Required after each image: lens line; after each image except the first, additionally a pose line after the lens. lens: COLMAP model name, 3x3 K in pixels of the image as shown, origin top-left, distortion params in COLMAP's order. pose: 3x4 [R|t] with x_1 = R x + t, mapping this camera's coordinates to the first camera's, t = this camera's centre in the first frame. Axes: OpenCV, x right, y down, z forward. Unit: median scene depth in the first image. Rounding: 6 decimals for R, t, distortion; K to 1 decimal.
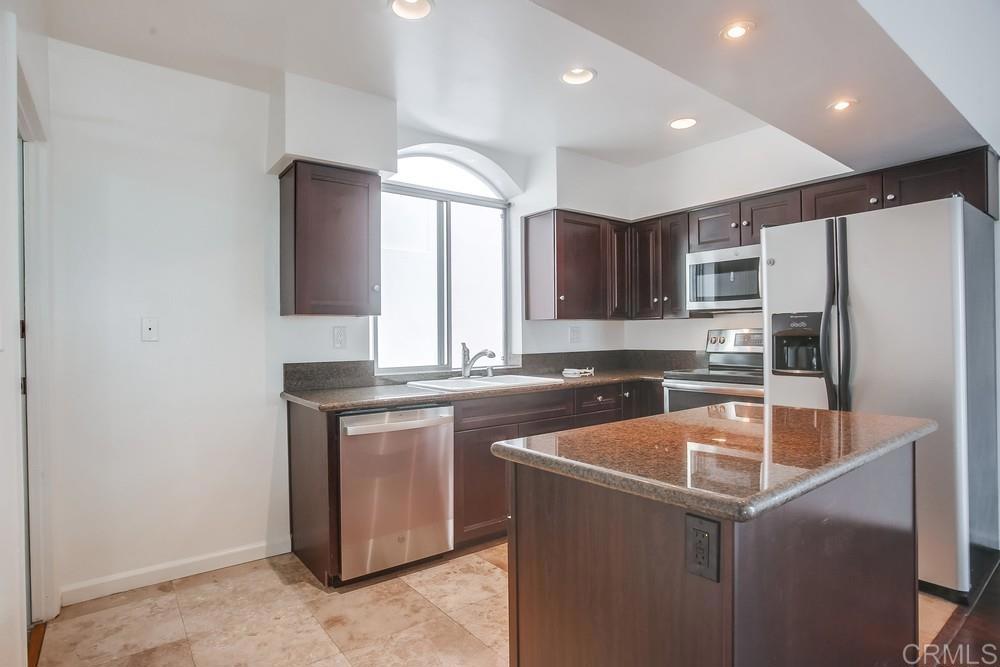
lens RADIAL K [[522.9, 0, 500.0], [0, 522.9, 333.5], [0, 0, 1]] dist [-0.094225, 0.053997]
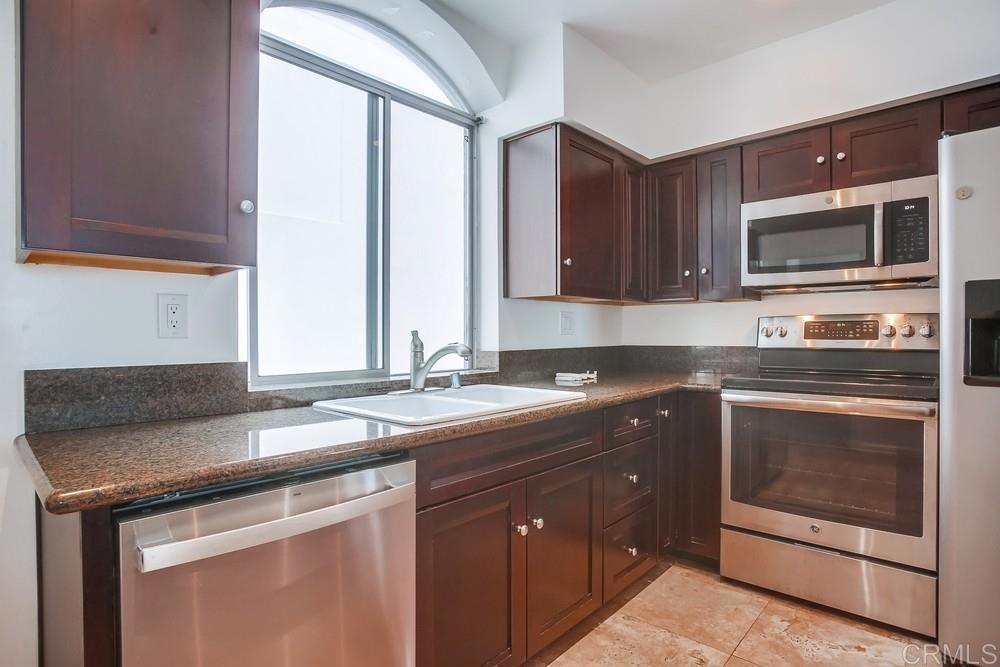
lens RADIAL K [[528.1, 0, 500.0], [0, 528.1, 333.5], [0, 0, 1]] dist [-0.094030, 0.057229]
pose [[0.985748, 0.006115, 0.168116, -0.069741], [-0.006715, 0.999973, 0.003003, 0.017115], [-0.168093, -0.004090, 0.985763, 0.386630]]
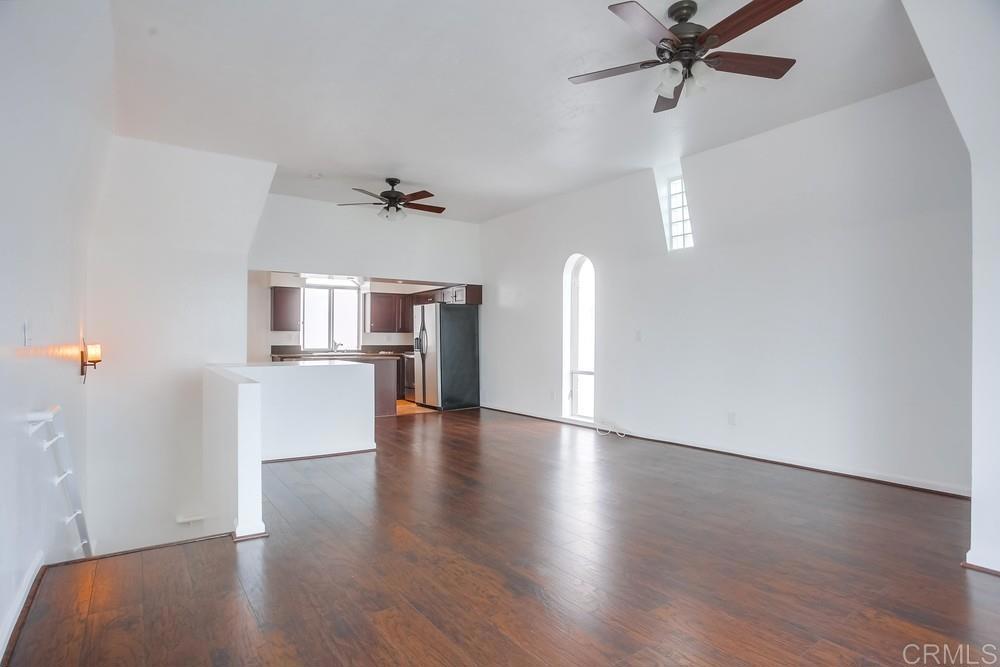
lens RADIAL K [[522.9, 0, 500.0], [0, 522.9, 333.5], [0, 0, 1]] dist [-0.094225, 0.053997]
pose [[0.998927, 0.013634, -0.044265, 0.927753], [-0.014032, 0.999864, -0.008708, -0.008610], [0.044141, 0.009320, 0.998982, -1.741406]]
